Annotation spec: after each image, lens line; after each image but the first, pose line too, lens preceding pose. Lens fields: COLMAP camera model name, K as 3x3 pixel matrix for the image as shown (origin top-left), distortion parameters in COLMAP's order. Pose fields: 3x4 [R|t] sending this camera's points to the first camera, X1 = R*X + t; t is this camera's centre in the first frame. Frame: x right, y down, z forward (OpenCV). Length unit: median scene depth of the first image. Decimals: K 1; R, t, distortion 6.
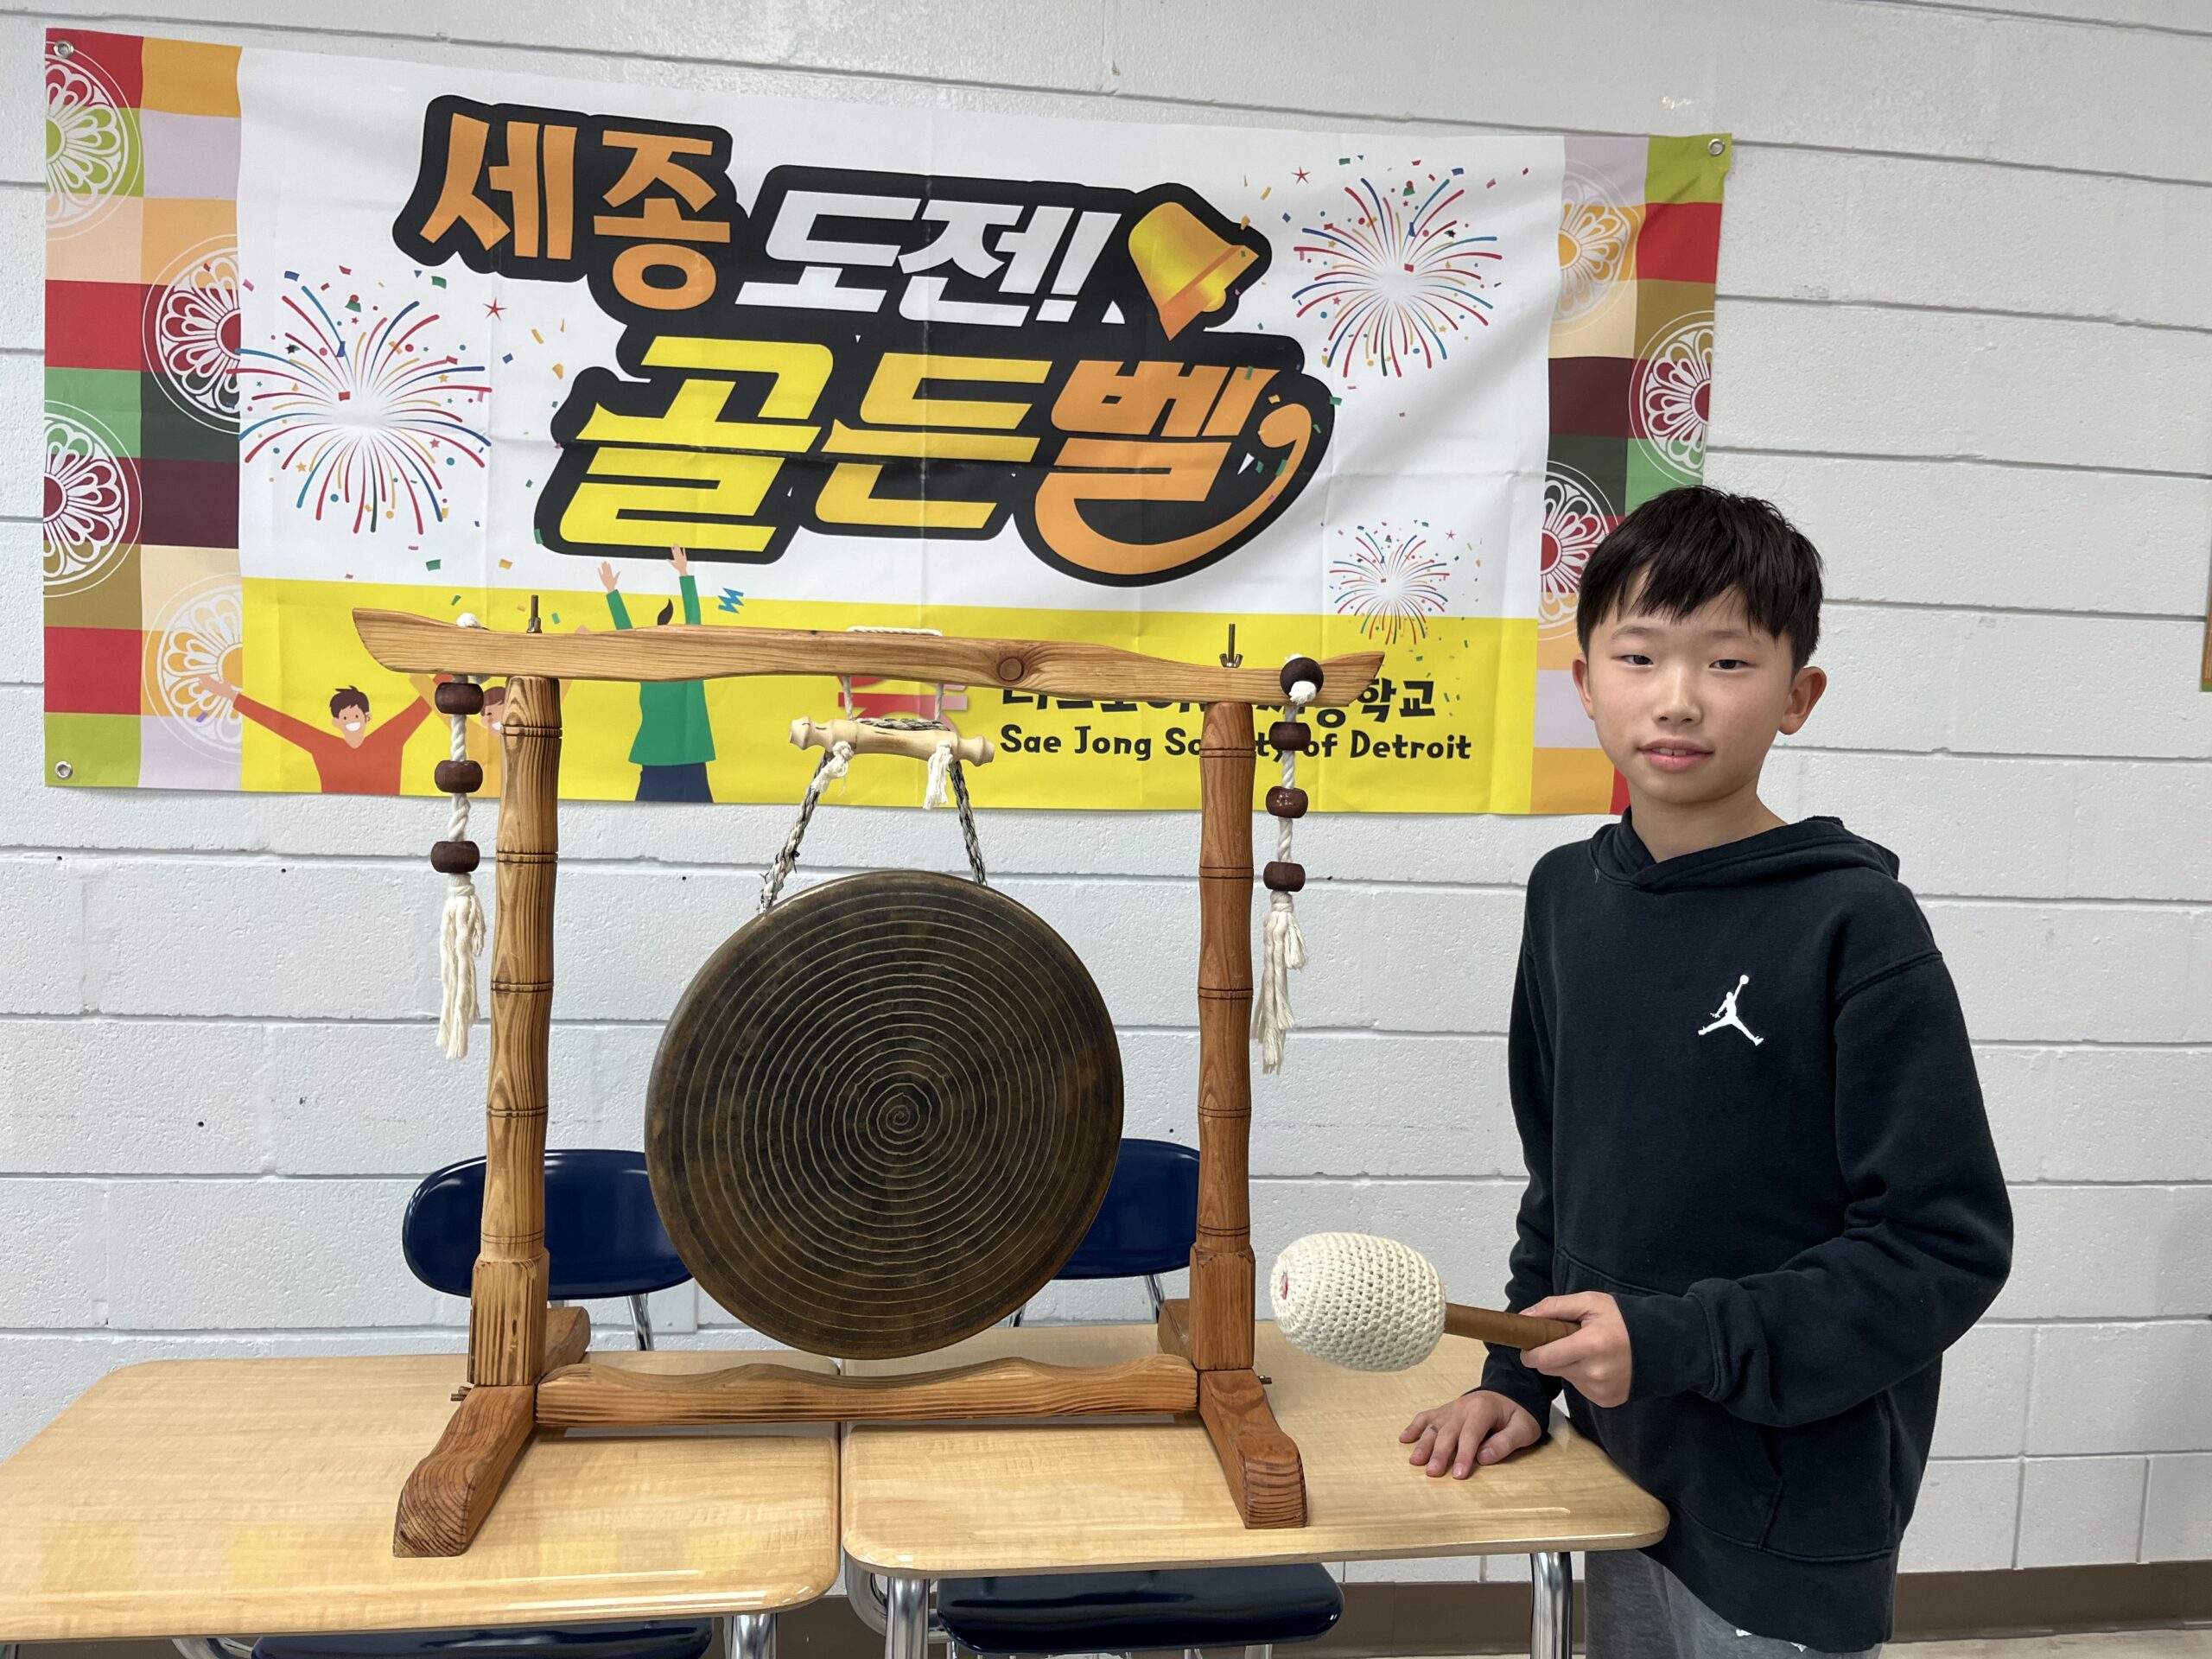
lens RADIAL K [[1629.9, 0, 1151.9], [0, 1629.9, 802.9], [0, 0, 1]] dist [0.025203, 0.003812]
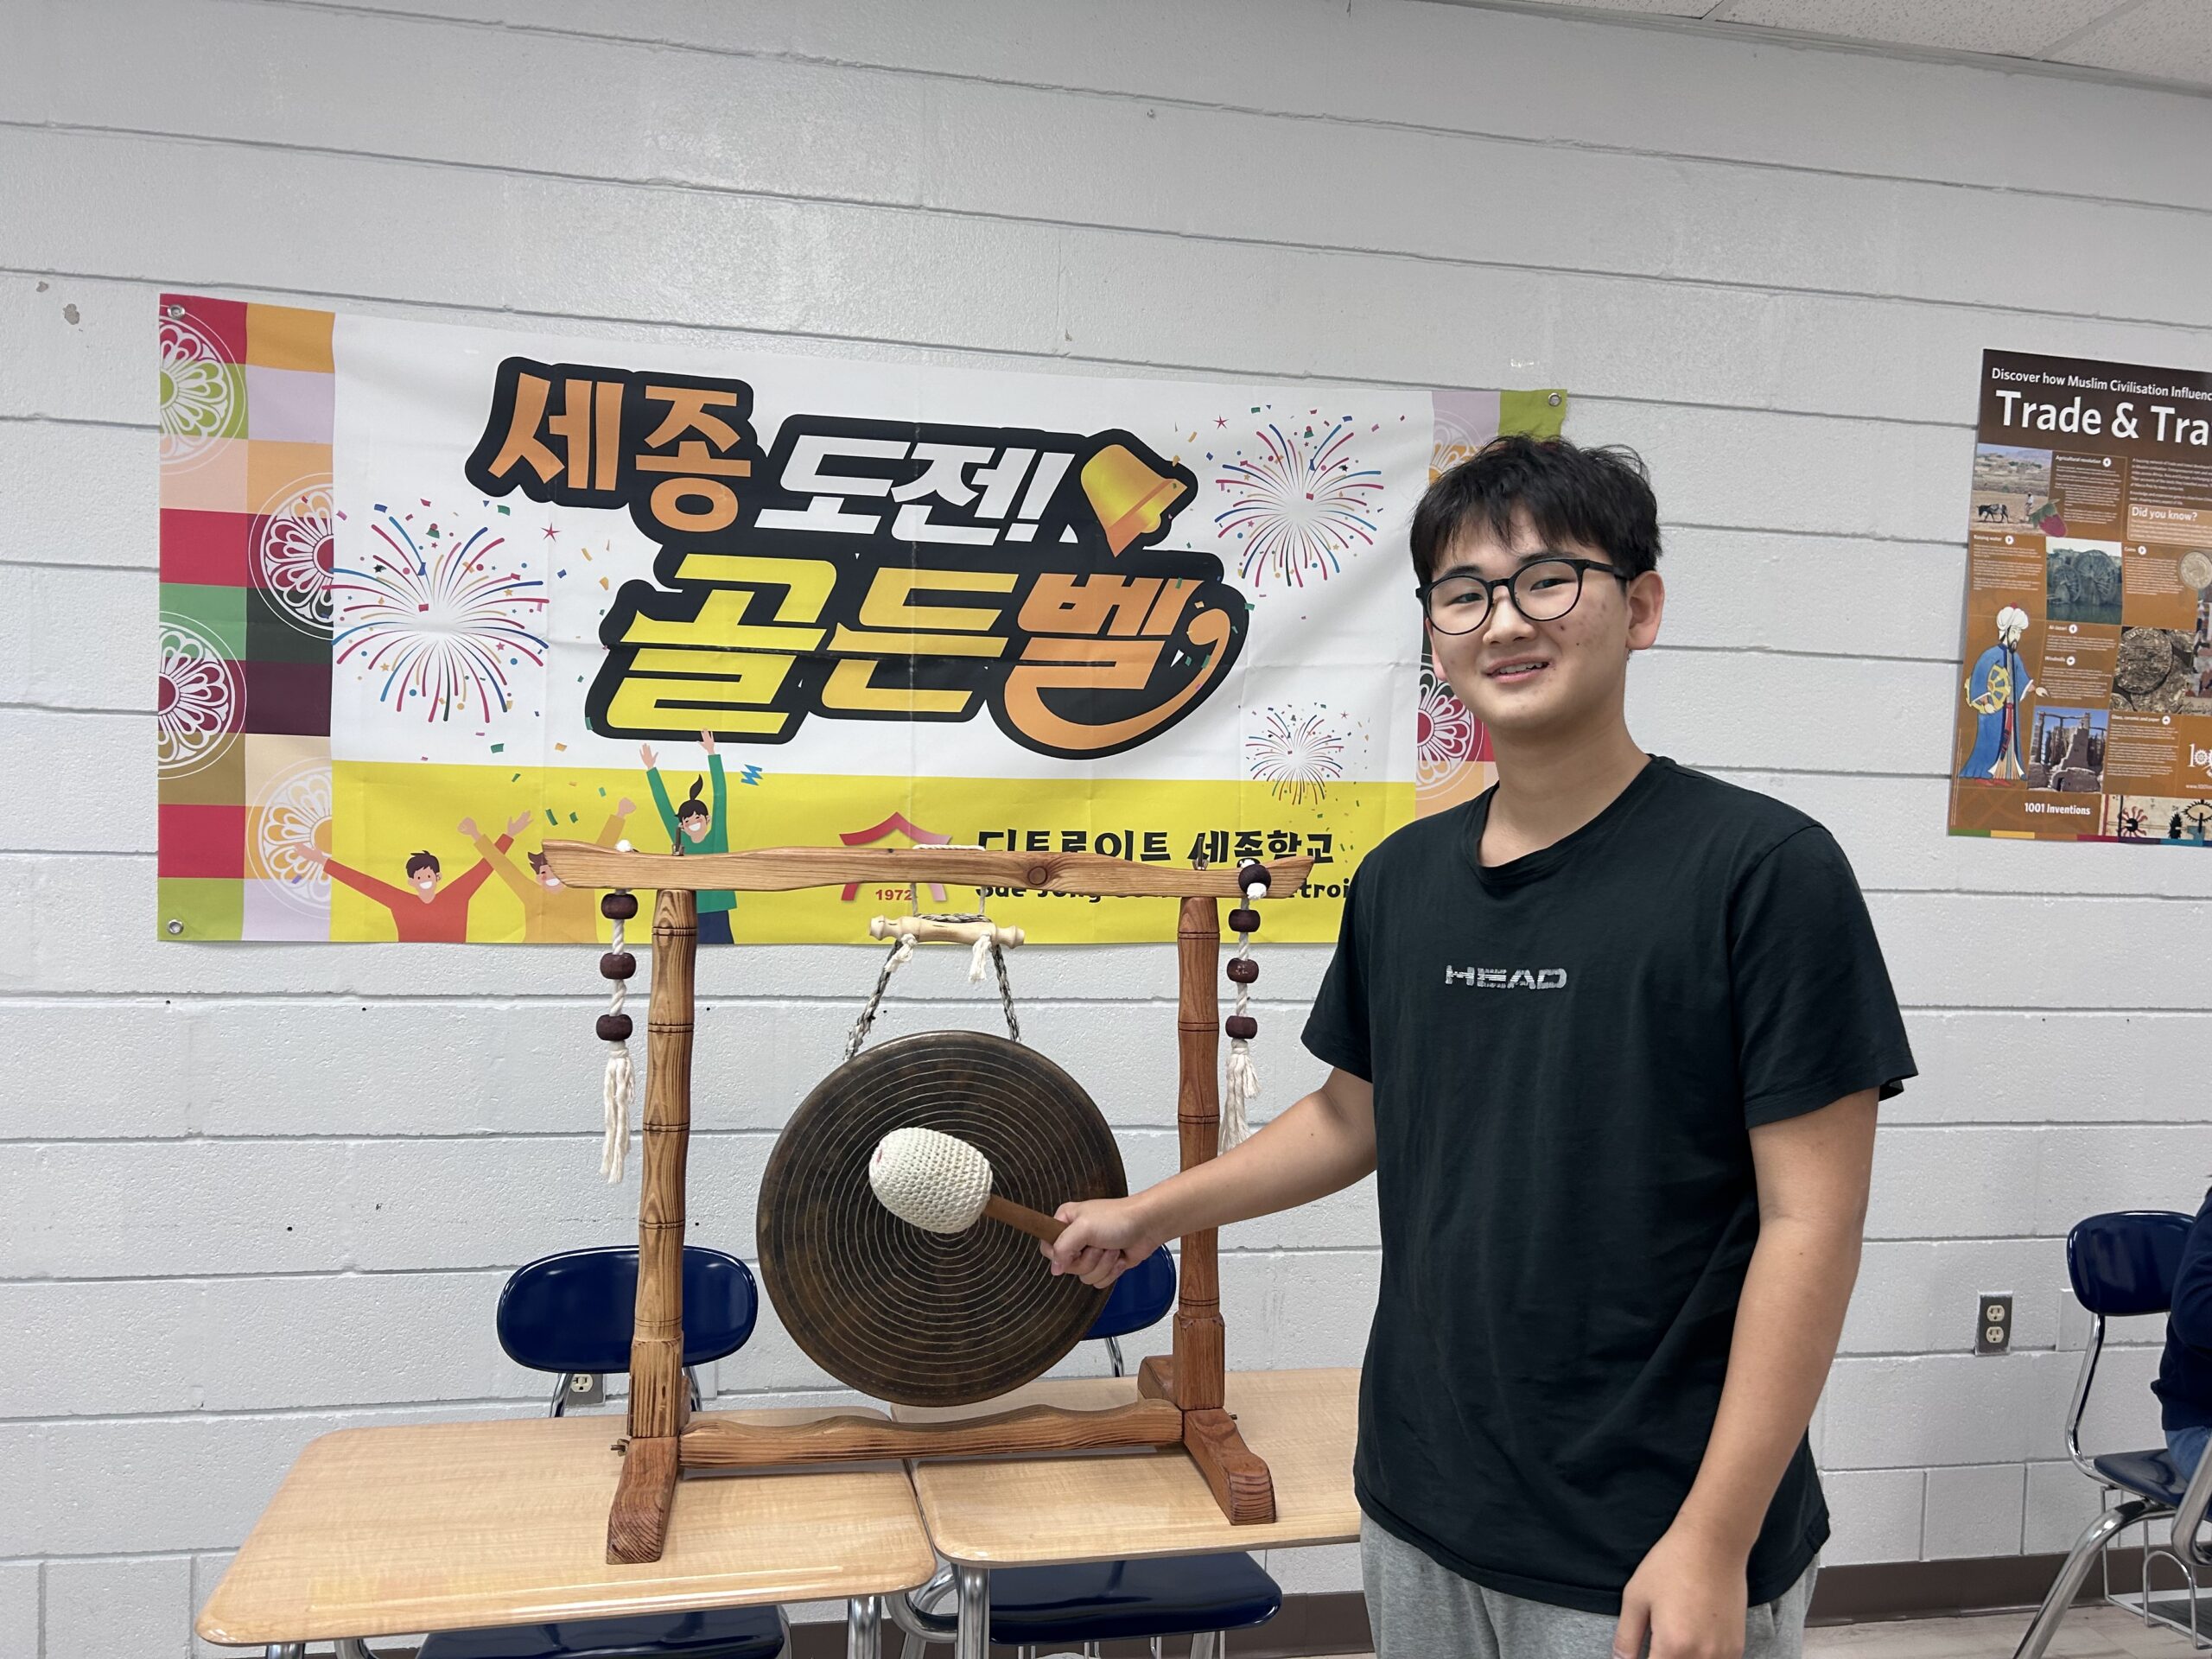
lens RADIAL K [[1595.5, 0, 1126.7], [0, 1595.5, 833.8], [0, 0, 1]] dist [0.059481, -0.023968]
pose [[0.997617, -0.004934, 0.068817, -0.065128], [0.006309, 0.999785, -0.019777, -0.056648], [-0.068705, 0.020164, 0.997433, -0.184562]]
